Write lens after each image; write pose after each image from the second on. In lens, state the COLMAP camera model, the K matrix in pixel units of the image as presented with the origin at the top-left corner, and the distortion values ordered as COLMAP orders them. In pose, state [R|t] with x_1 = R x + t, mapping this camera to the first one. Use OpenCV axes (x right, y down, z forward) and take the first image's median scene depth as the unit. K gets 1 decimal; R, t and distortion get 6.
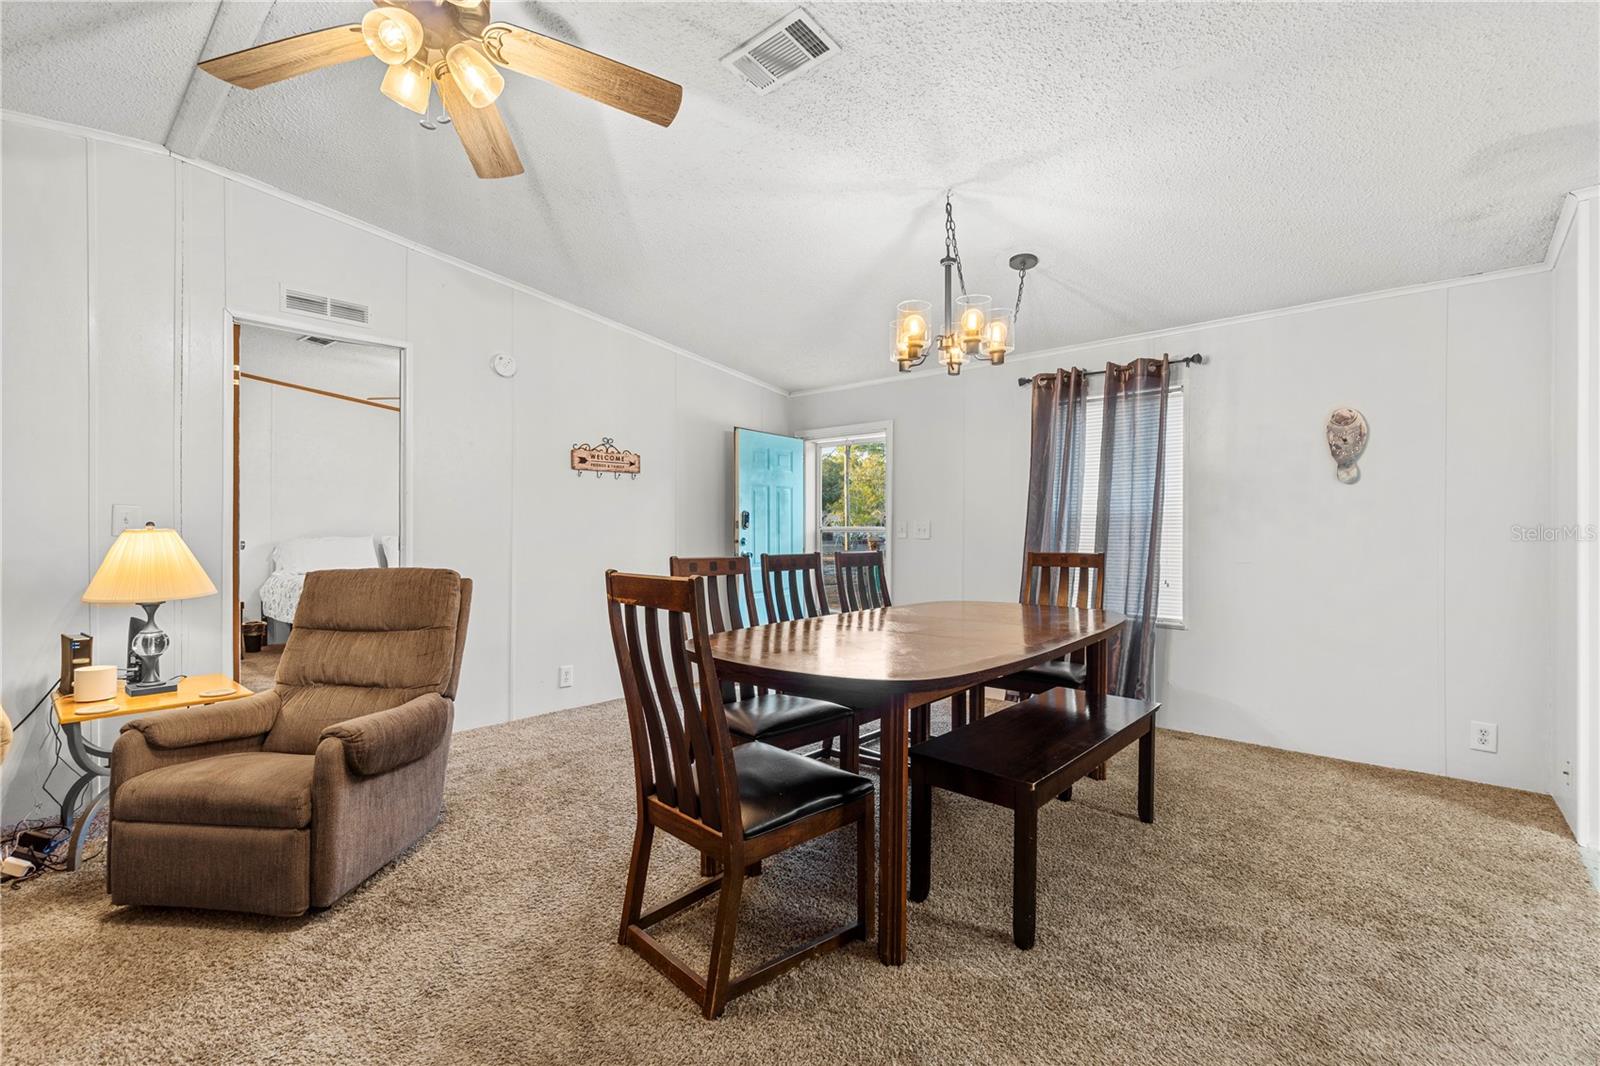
lens RADIAL K [[698.0, 0, 788.8], [0, 698.0, 539.5], [0, 0, 1]] dist [-0.005766, 0.001857]
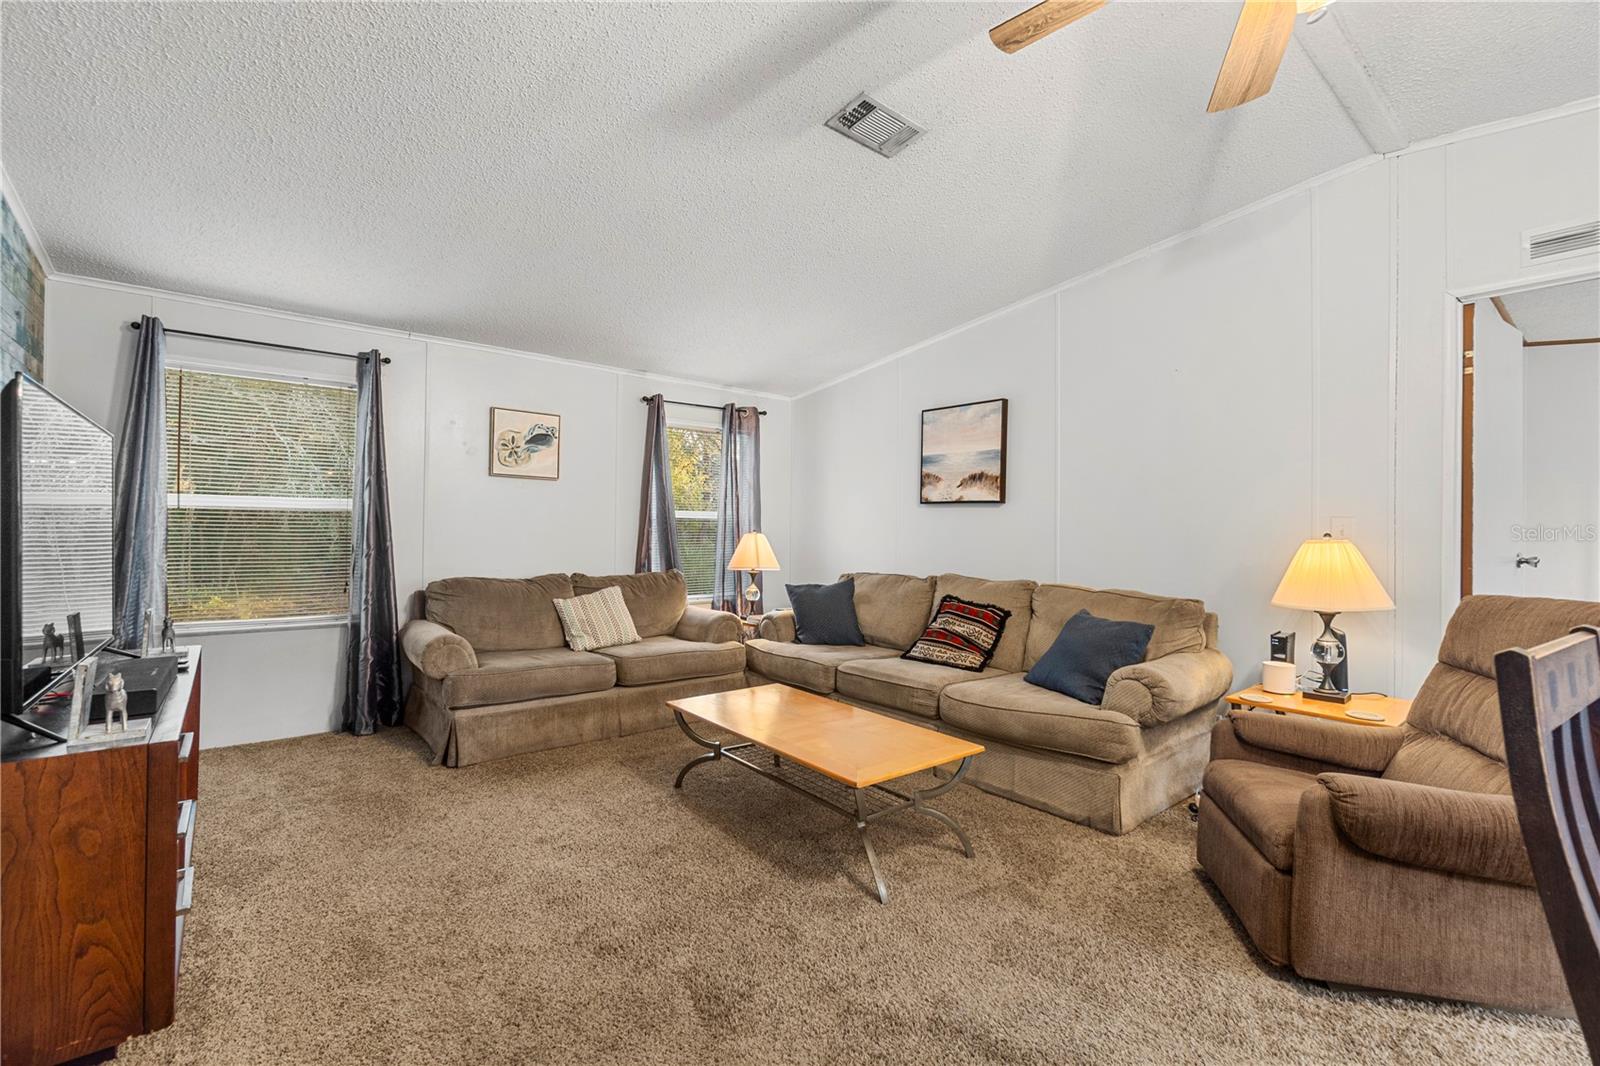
lens RADIAL K [[698.0, 0, 793.4], [0, 698.0, 531.5], [0, 0, 1]] dist [-0.005766, 0.001857]
pose [[-0.158170, -0.006205, -0.987392, 0.276897], [-0.020419, 0.999787, -0.003012, -0.010402], [0.987201, 0.019685, -0.158263, 0.468374]]
